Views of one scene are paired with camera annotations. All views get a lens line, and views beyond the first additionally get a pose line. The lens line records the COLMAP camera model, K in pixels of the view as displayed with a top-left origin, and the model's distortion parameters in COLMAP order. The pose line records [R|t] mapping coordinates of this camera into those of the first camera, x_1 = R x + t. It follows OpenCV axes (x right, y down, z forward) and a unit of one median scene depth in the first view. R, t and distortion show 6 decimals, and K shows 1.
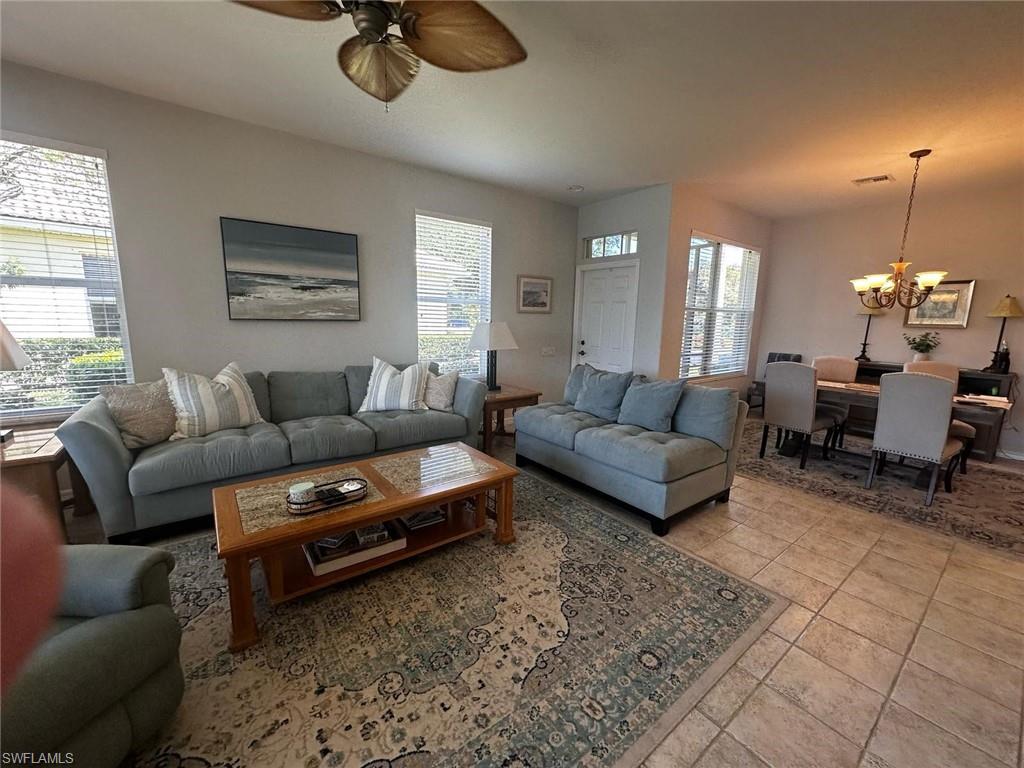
lens RADIAL K [[407.5, 0, 511.4], [0, 407.5, 381.7], [0, 0, 1]] dist [-0.007154, 0.002162]
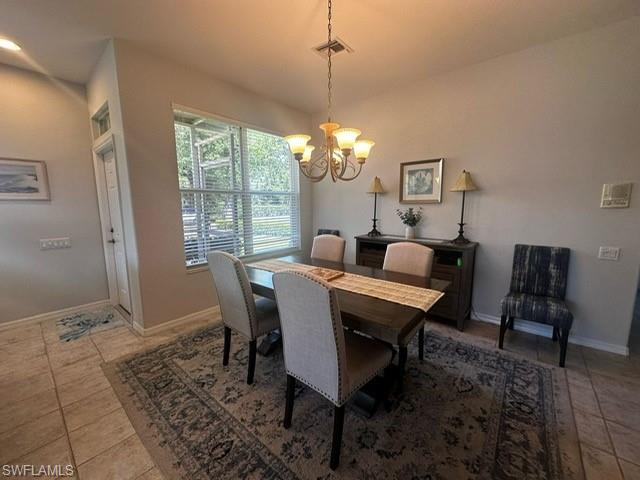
lens RADIAL K [[254.7, 0, 320.8], [0, 254.7, 237.8], [0, 0, 1]] dist [-0.007154, 0.002162]
pose [[0.974092, -0.059975, 0.218055, 0.902544], [0.065466, 0.997692, -0.018040, -0.063574], [-0.216470, 0.031848, 0.975770, 0.561569]]
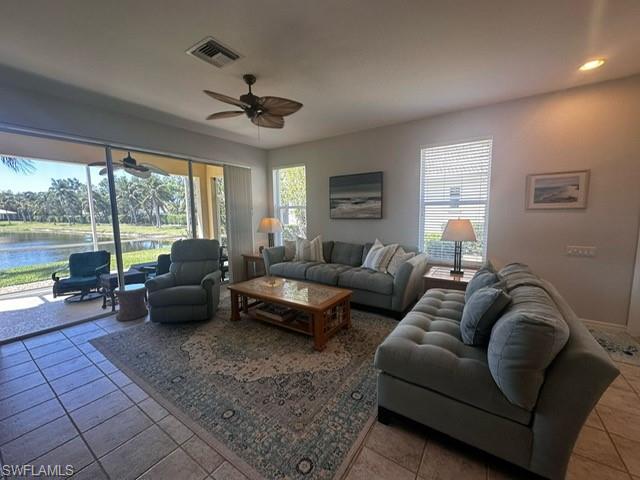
lens RADIAL K [[254.7, 0, 320.6], [0, 254.7, 238.3], [0, 0, 1]] dist [-0.007154, 0.002162]
pose [[0.320045, 0.066445, -0.945069, 0.726679], [-0.133094, 0.990798, 0.024589, -0.066714], [0.938007, 0.117914, 0.325944, 0.471131]]
